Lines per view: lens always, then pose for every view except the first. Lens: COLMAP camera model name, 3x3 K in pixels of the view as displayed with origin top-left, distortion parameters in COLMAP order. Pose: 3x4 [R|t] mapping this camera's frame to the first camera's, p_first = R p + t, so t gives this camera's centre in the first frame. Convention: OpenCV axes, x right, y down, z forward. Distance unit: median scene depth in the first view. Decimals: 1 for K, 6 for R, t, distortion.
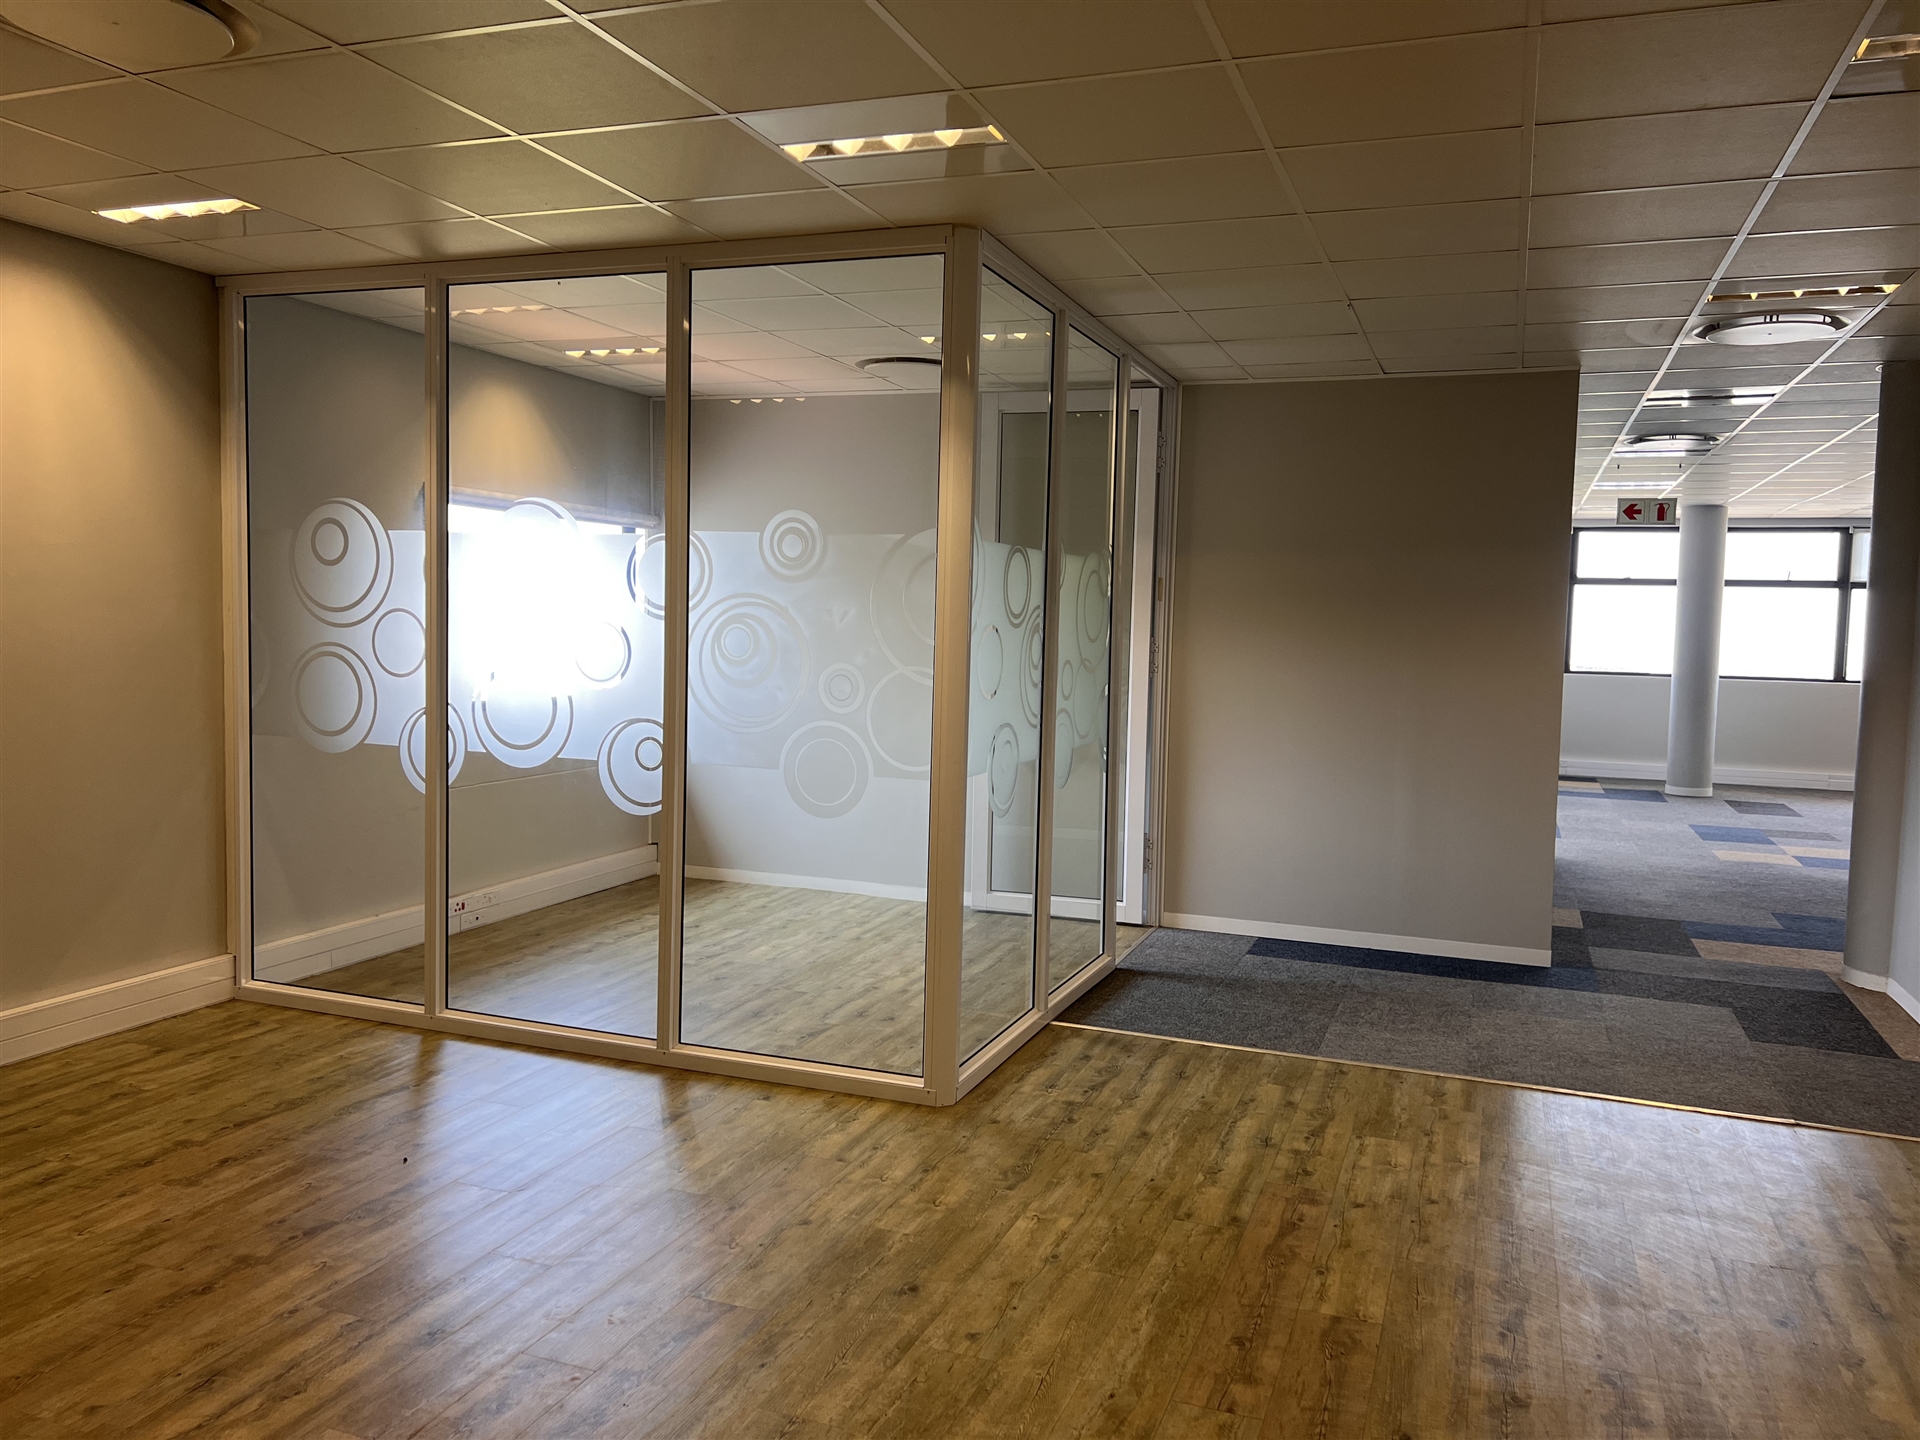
lens RADIAL K [[1455.5, 0, 968.3], [0, 1455.5, 715.7], [0, 0, 1]] dist [-0.014706, -0.005410]
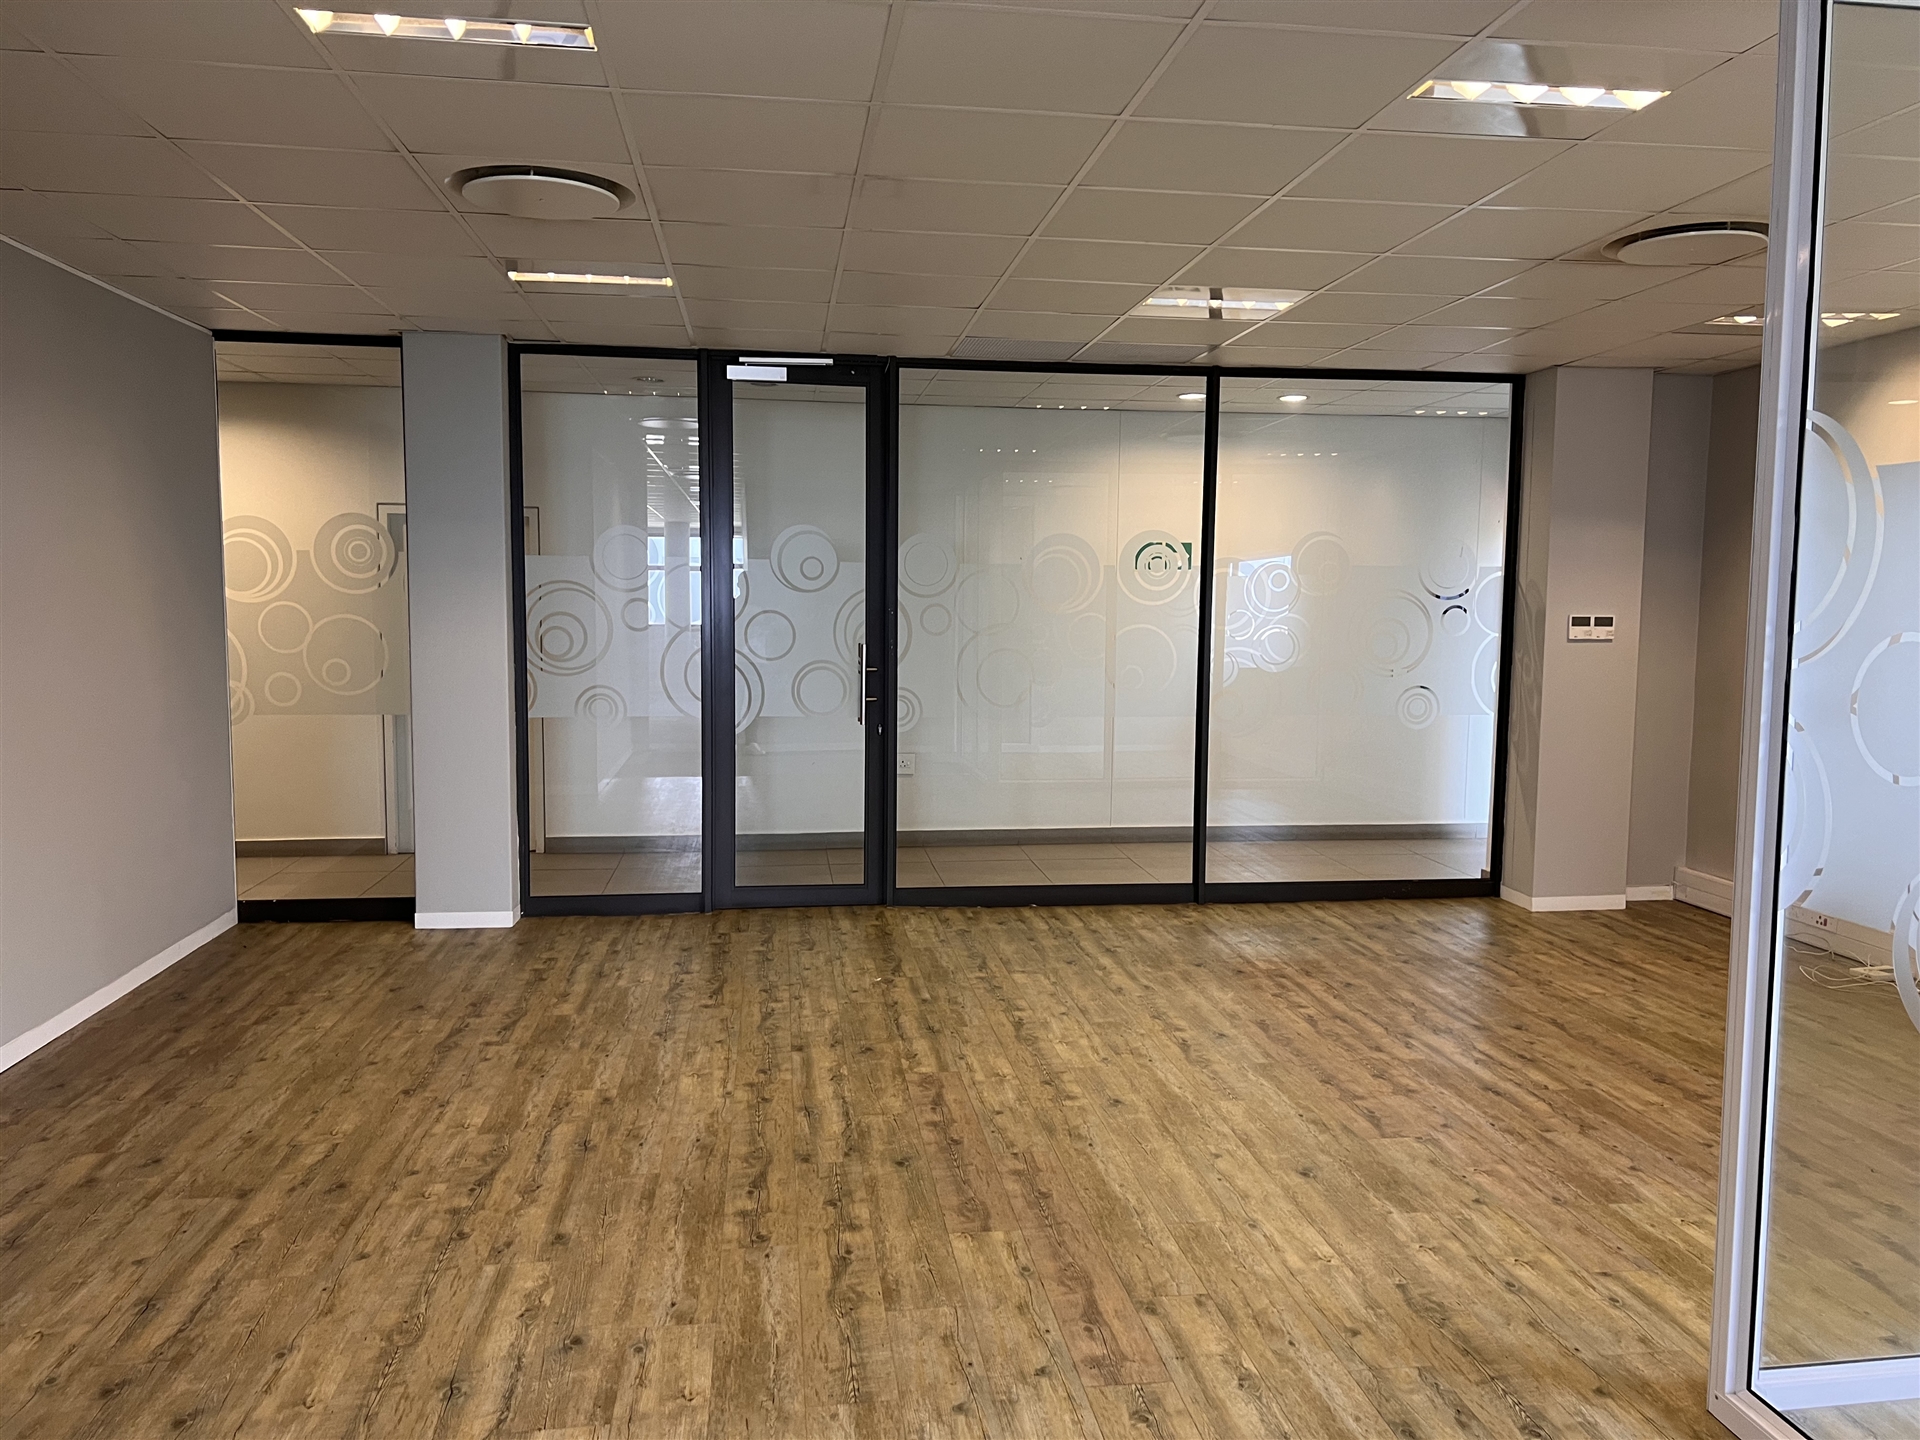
lens RADIAL K [[1455.5, 0, 962.8], [0, 1455.5, 721.5], [0, 0, 1]] dist [-0.014706, -0.005410]
pose [[-0.885028, 0.013966, -0.465329, 0.722111], [-0.055658, 0.989206, 0.135548, -0.116908], [0.462199, 0.145863, -0.874697, 1.755093]]
